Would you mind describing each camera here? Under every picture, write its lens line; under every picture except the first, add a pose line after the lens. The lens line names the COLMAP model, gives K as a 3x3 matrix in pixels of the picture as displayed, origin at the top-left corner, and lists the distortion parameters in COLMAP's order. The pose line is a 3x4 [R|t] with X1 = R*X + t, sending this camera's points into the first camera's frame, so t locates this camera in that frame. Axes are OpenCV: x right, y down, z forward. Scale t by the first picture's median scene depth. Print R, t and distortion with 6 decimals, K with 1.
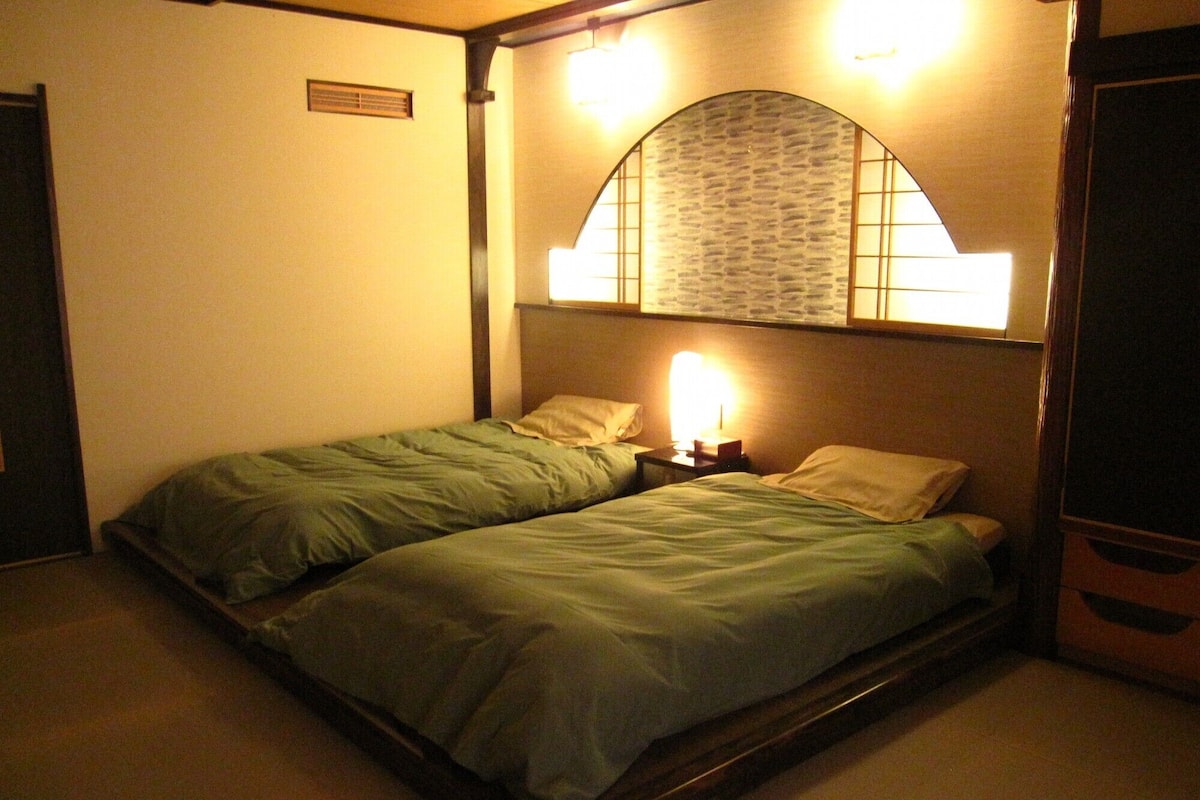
lens RADIAL K [[1029.3, 0, 600.0], [0, 1029.3, 400.0], [0, 0, 1]] dist [0.006333, 0.004280]
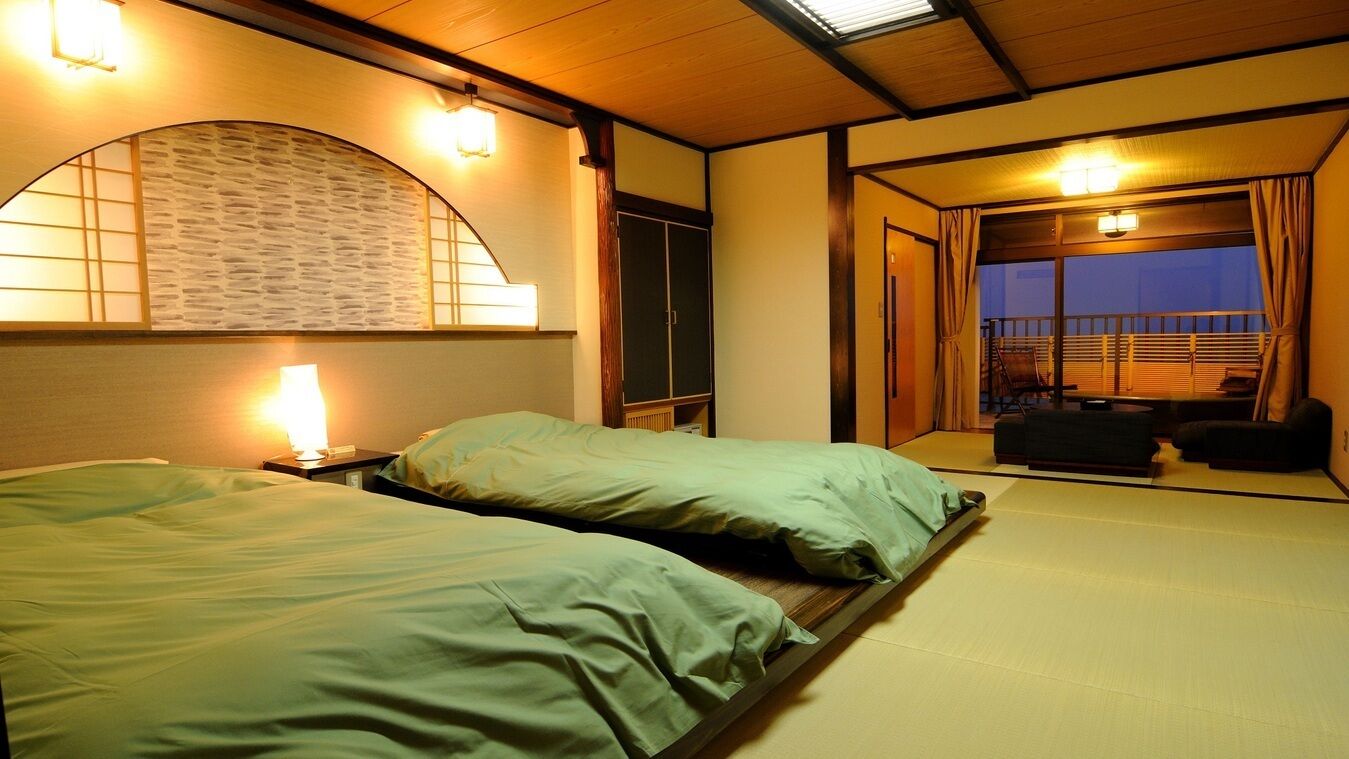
lens RADIAL K [[757.9, 0, 674.5], [0, 757.9, 379.5], [0, 0, 1]] dist [-0.001462, -0.000472]
pose [[-0.231774, -0.046519, 0.971657, -0.795334], [0.149789, 0.985237, 0.082899, -0.038552], [-0.961168, 0.164757, -0.221385, 0.852999]]
